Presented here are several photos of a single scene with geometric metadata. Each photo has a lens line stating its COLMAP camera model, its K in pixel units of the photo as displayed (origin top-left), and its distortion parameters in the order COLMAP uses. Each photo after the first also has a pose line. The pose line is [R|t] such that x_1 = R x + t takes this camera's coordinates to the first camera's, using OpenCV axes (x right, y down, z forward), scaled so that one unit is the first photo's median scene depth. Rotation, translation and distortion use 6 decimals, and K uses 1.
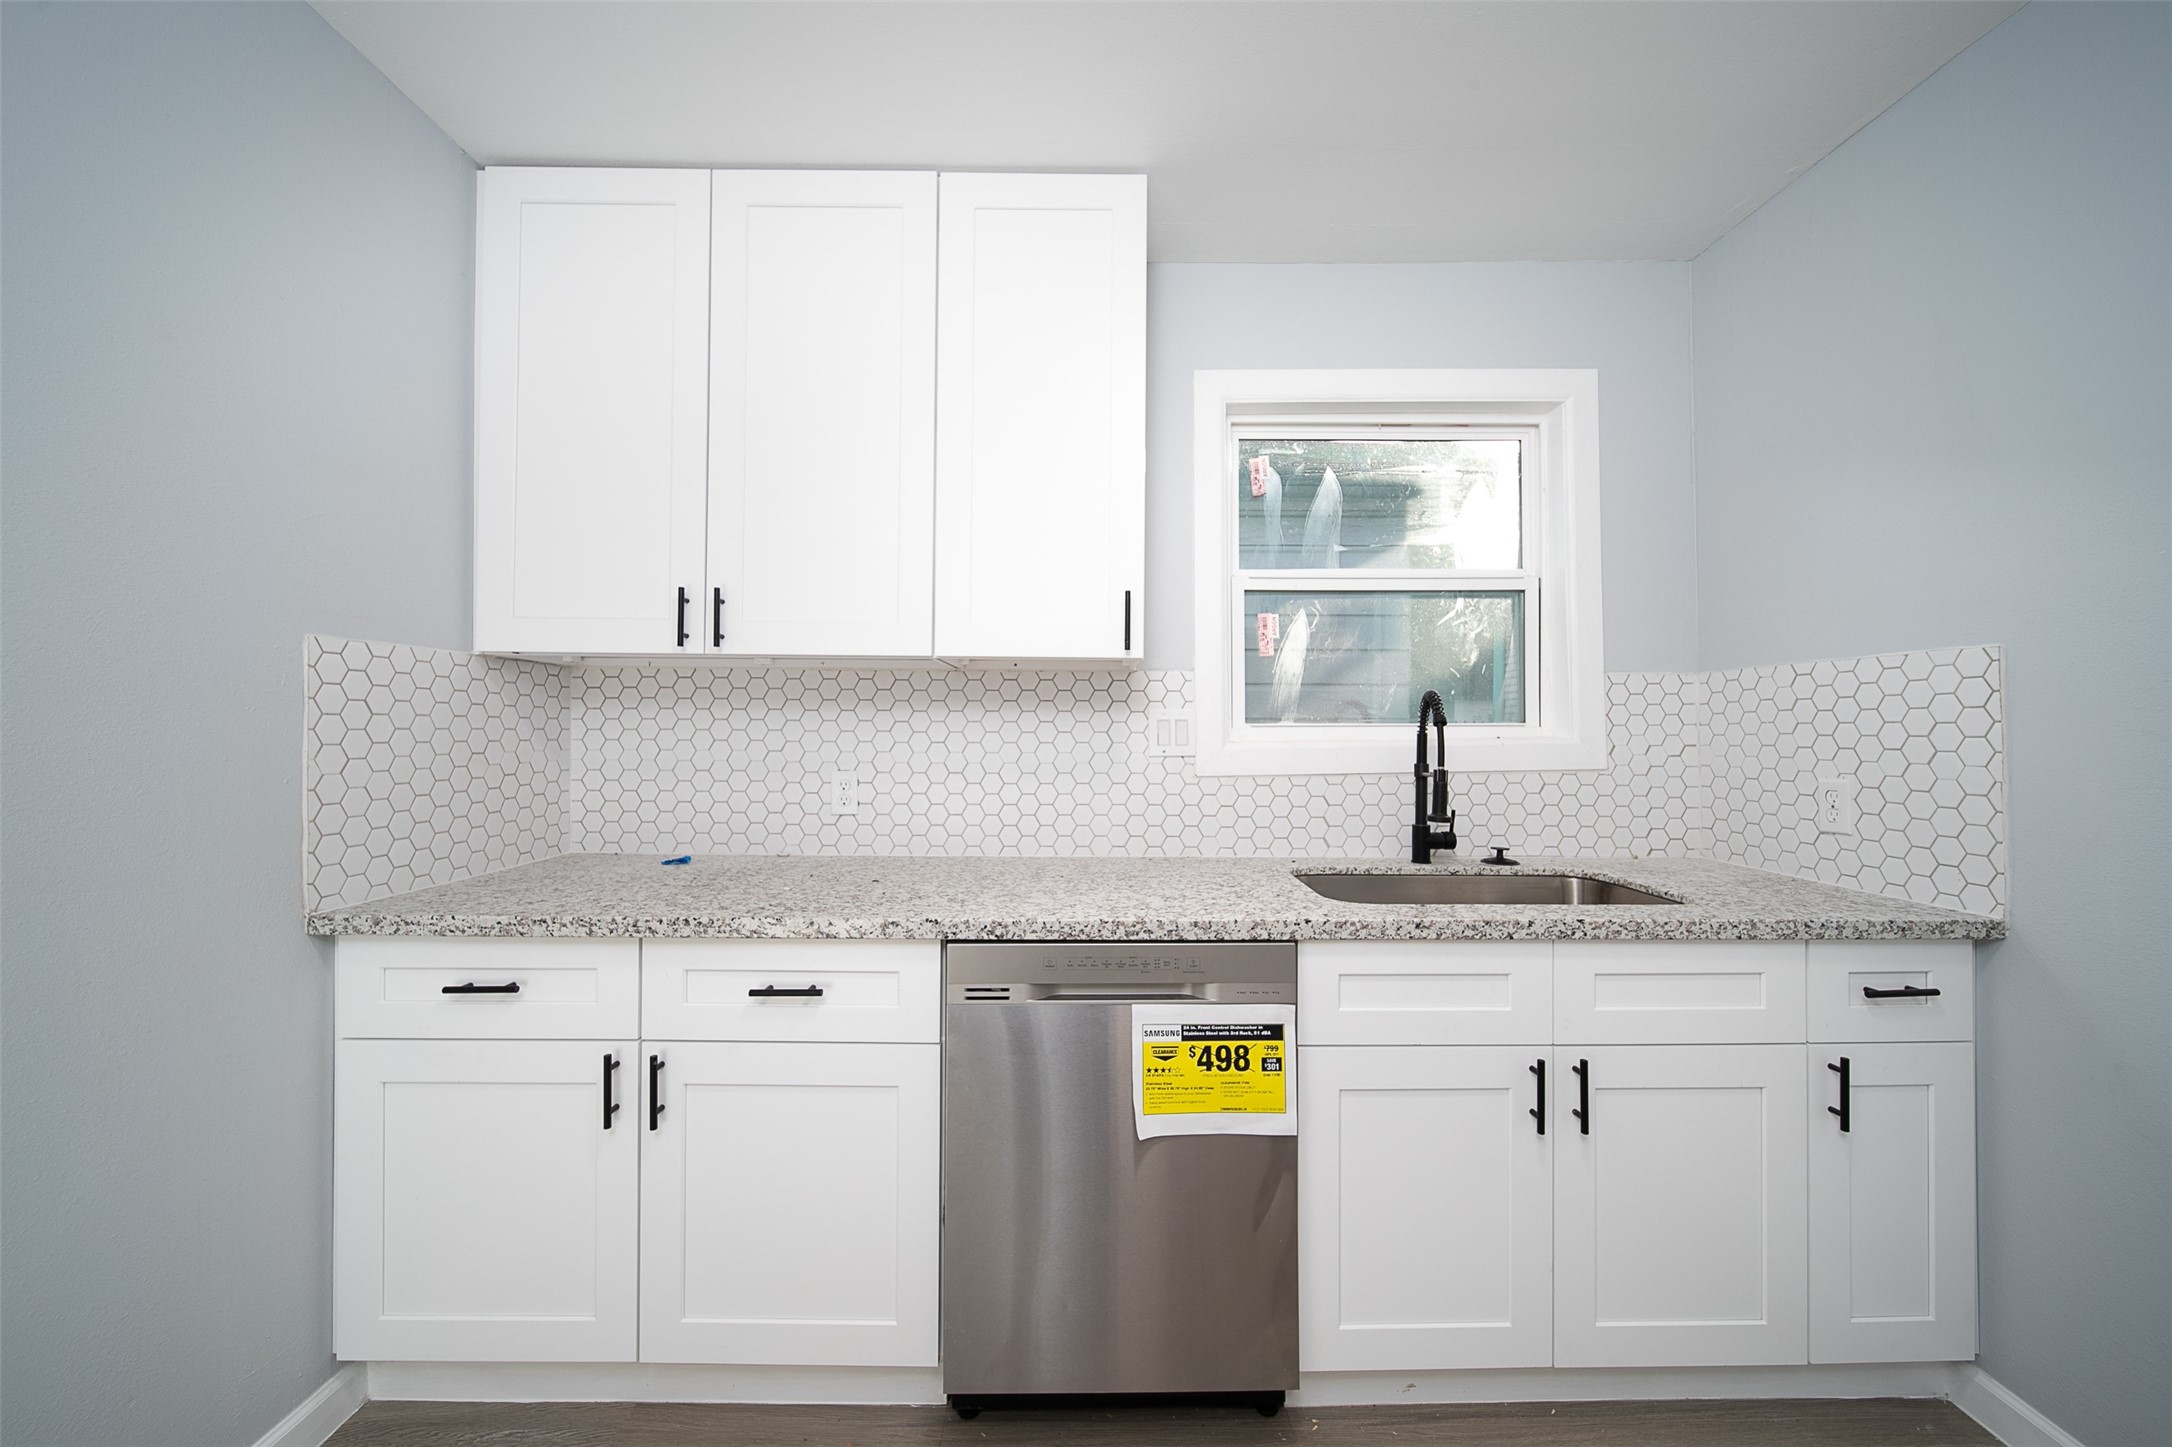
lens RADIAL K [[761.1, 0, 1086.2], [0, 761.1, 729.0], [0, 0, 1]] dist [-0.002492, -0.000139]
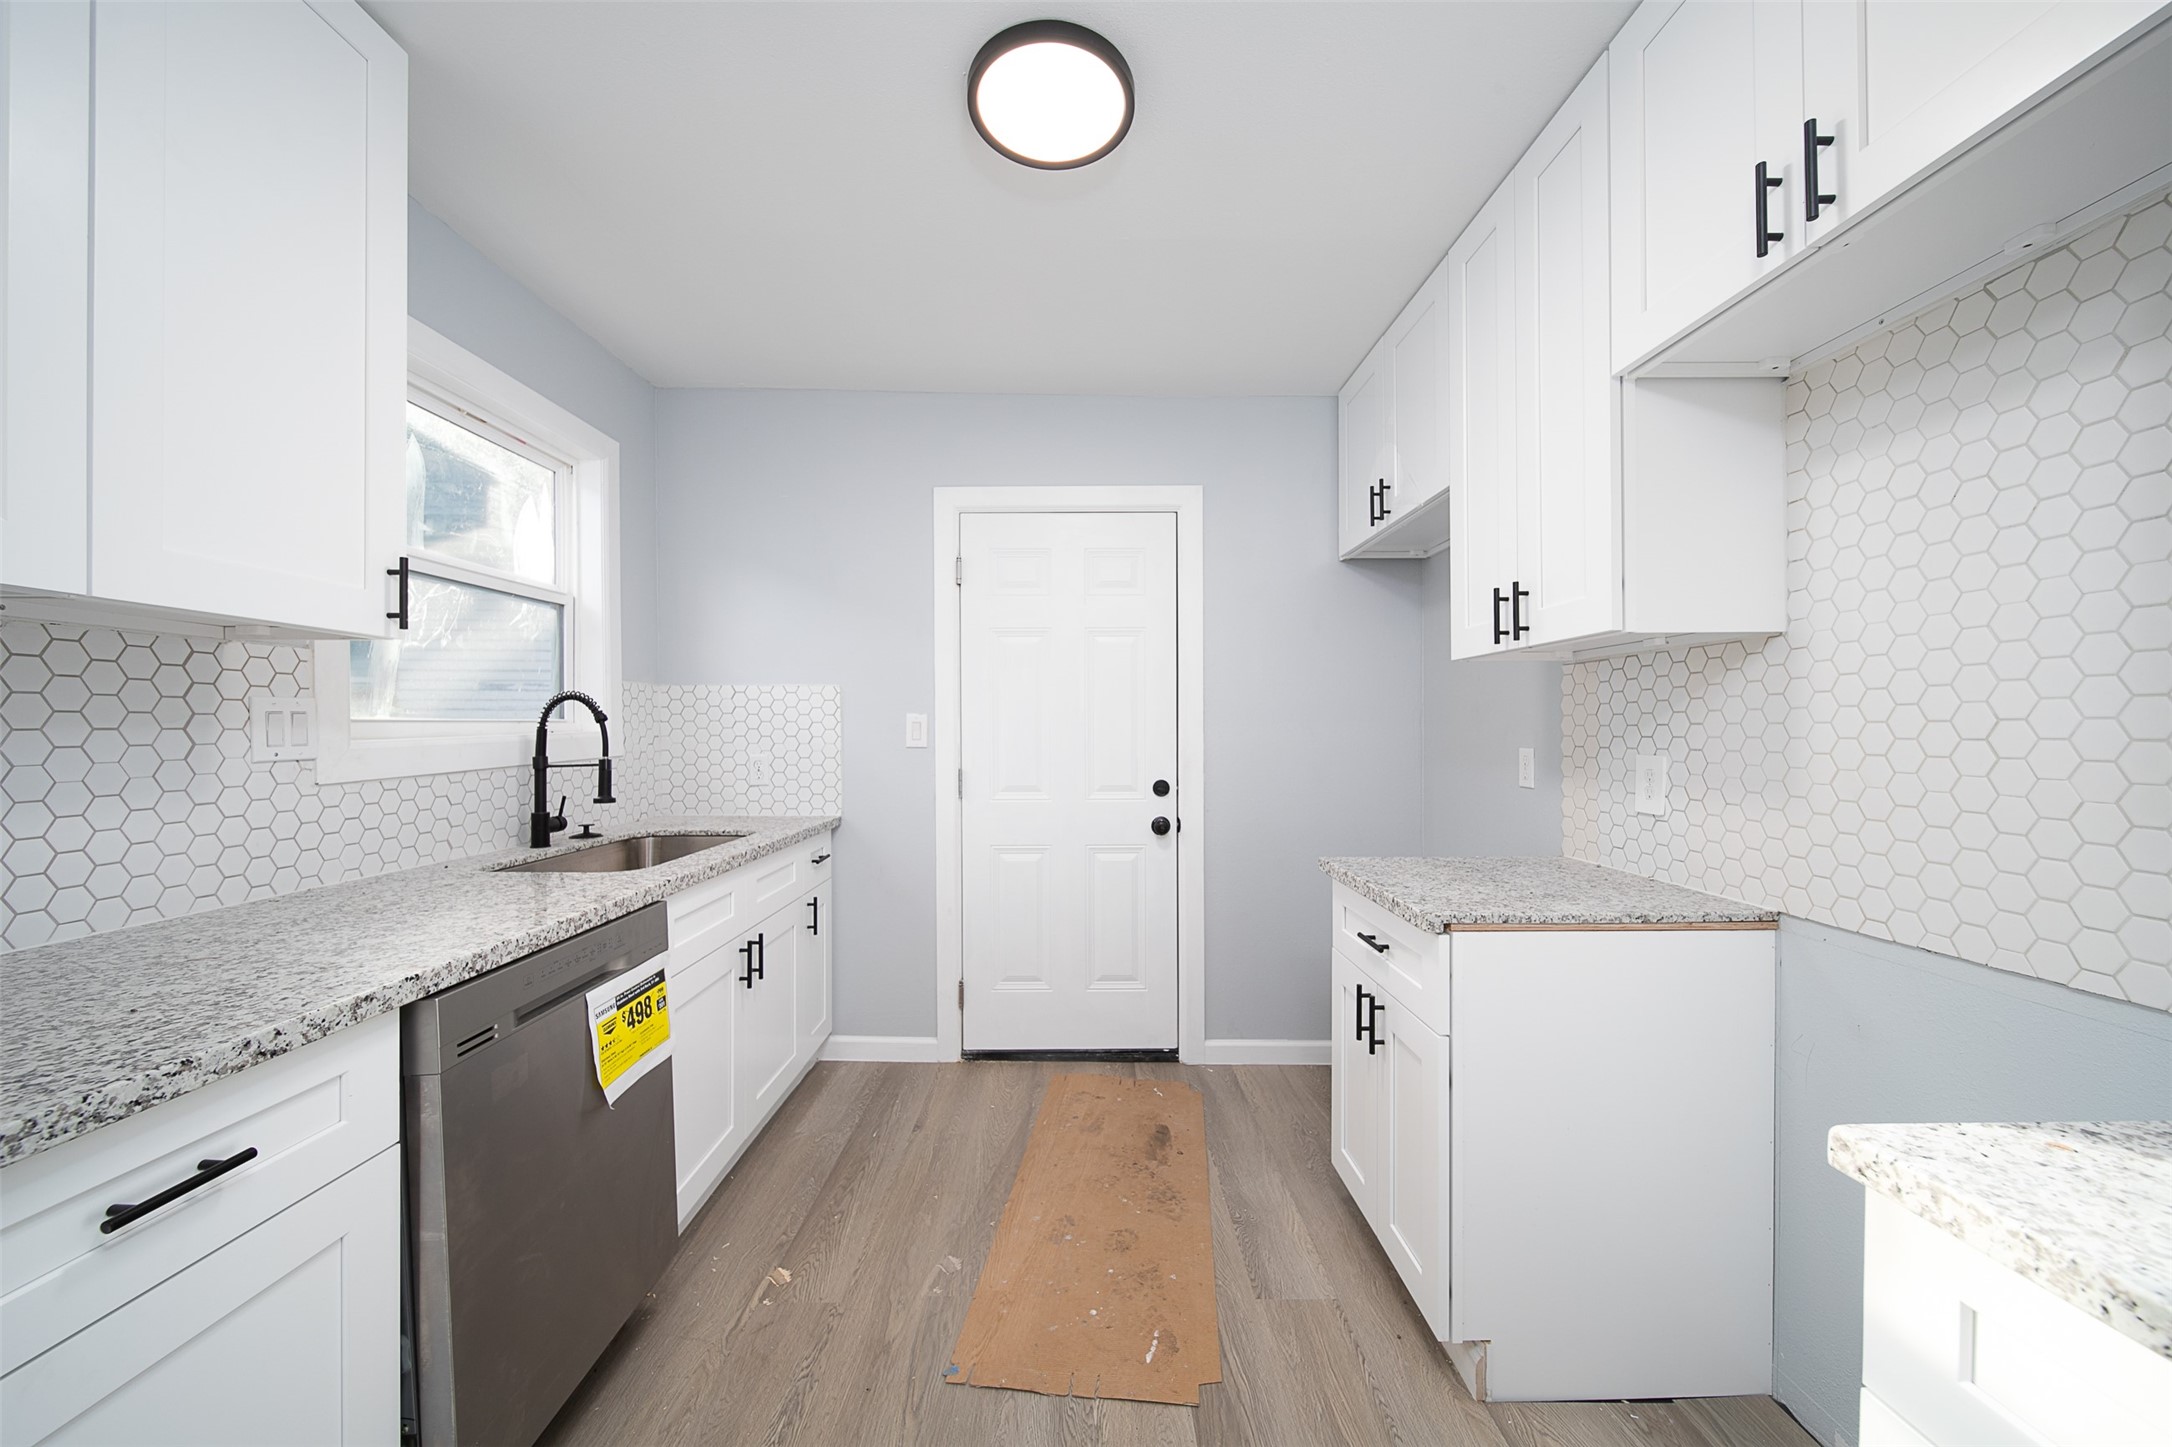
lens RADIAL K [[767.5, 0, 1086.2], [0, 767.5, 727.2], [0, 0, 1]] dist [-0.010482, -0.000217]
pose [[0.004548, -0.002983, 0.999985, -0.722635], [-0.006985, 0.999971, 0.003015, -0.005765], [-0.999965, -0.006999, 0.004527, 0.238034]]
